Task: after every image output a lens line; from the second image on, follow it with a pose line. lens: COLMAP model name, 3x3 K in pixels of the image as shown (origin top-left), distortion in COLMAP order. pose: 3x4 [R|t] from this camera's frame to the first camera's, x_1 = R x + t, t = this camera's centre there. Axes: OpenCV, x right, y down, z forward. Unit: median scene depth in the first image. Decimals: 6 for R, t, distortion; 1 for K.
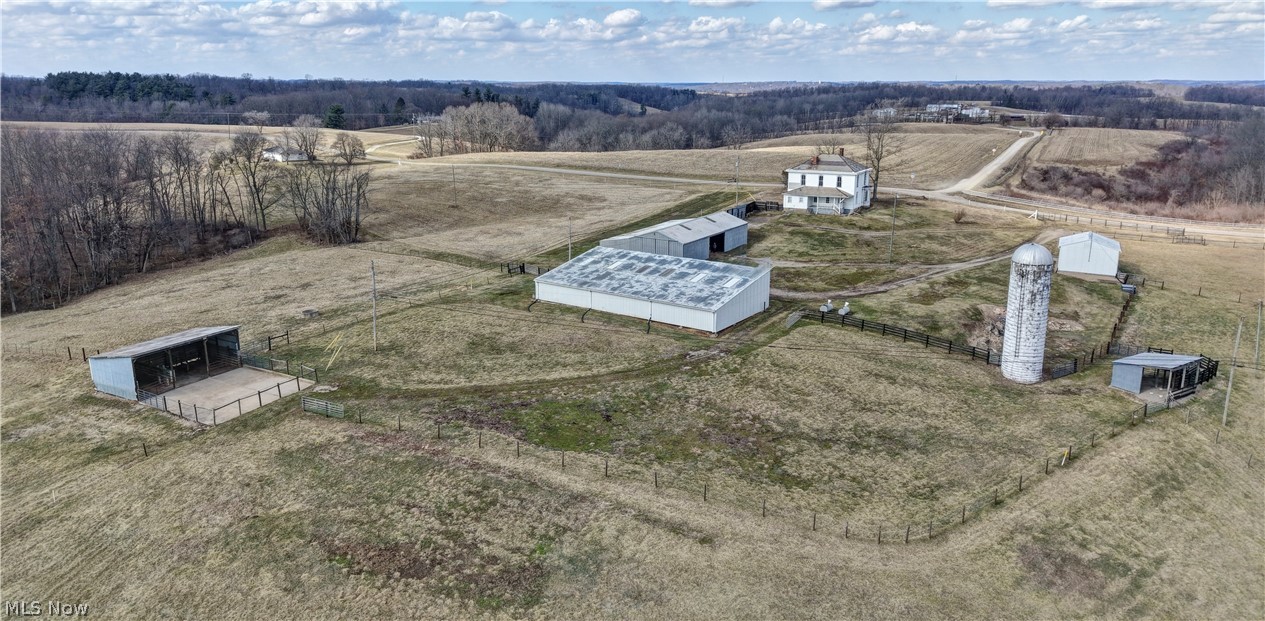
lens RADIAL K [[836.1, 0, 632.5], [0, 836.1, 310.5], [0, 0, 1]] dist [0.036749, -0.000266]
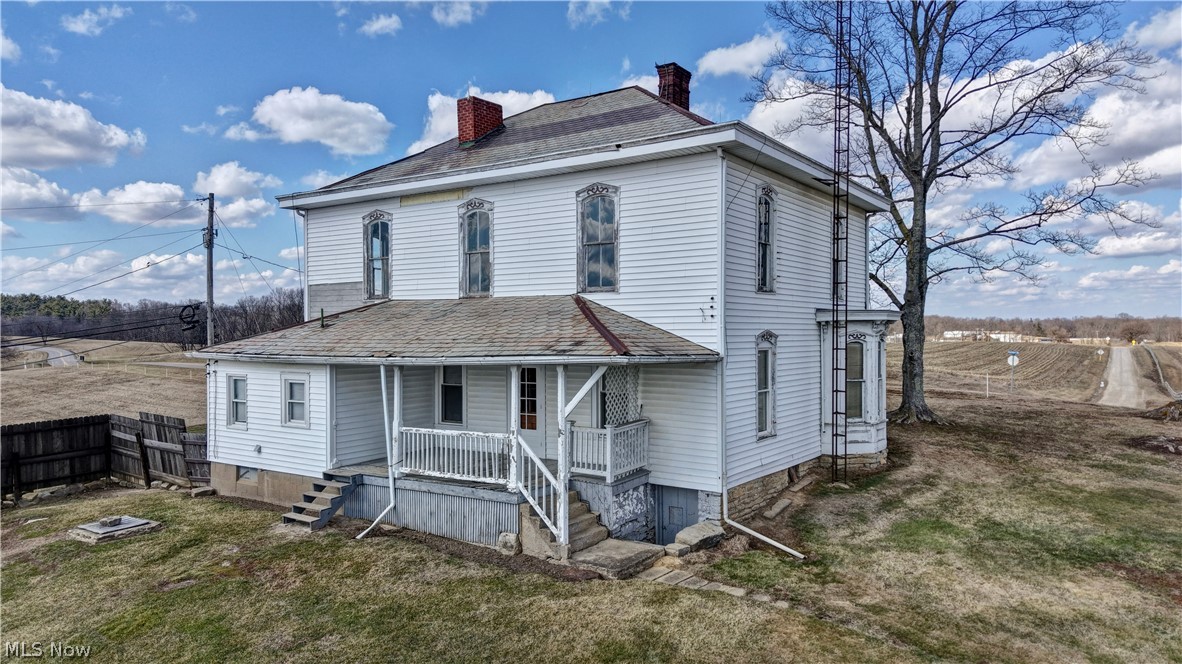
lens RADIAL K [[795.8, 0, 591.0], [0, 795.8, 332.0], [0, 0, 1]] dist [0.042733, -0.062950]
pose [[0.997985, 0.000404, -0.063443, 0.250778], [-0.017278, 0.963915, -0.265649, -0.112053], [0.061047, 0.266210, 0.961980, 0.893185]]
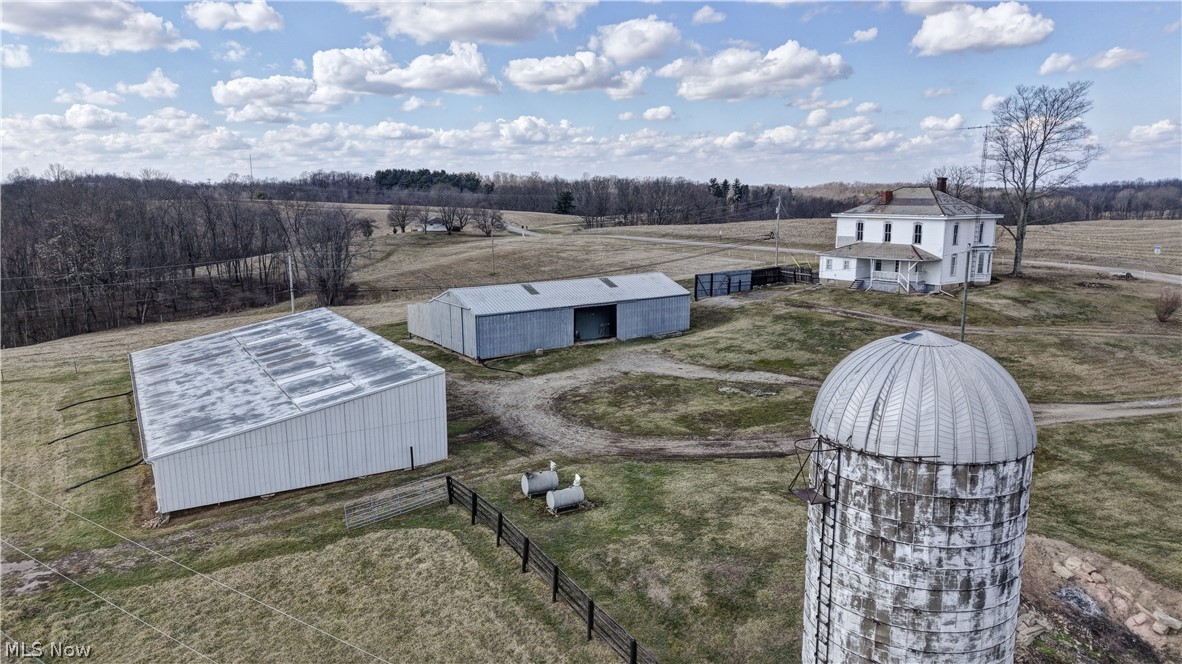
lens RADIAL K [[795.8, 0, 591.0], [0, 795.8, 332.0], [0, 0, 1]] dist [0.042733, -0.062950]
pose [[0.913135, 0.069148, -0.401751, 0.264191], [-0.104454, 0.992296, -0.066623, -0.033349], [0.394049, 0.102800, 0.913322, 0.446436]]
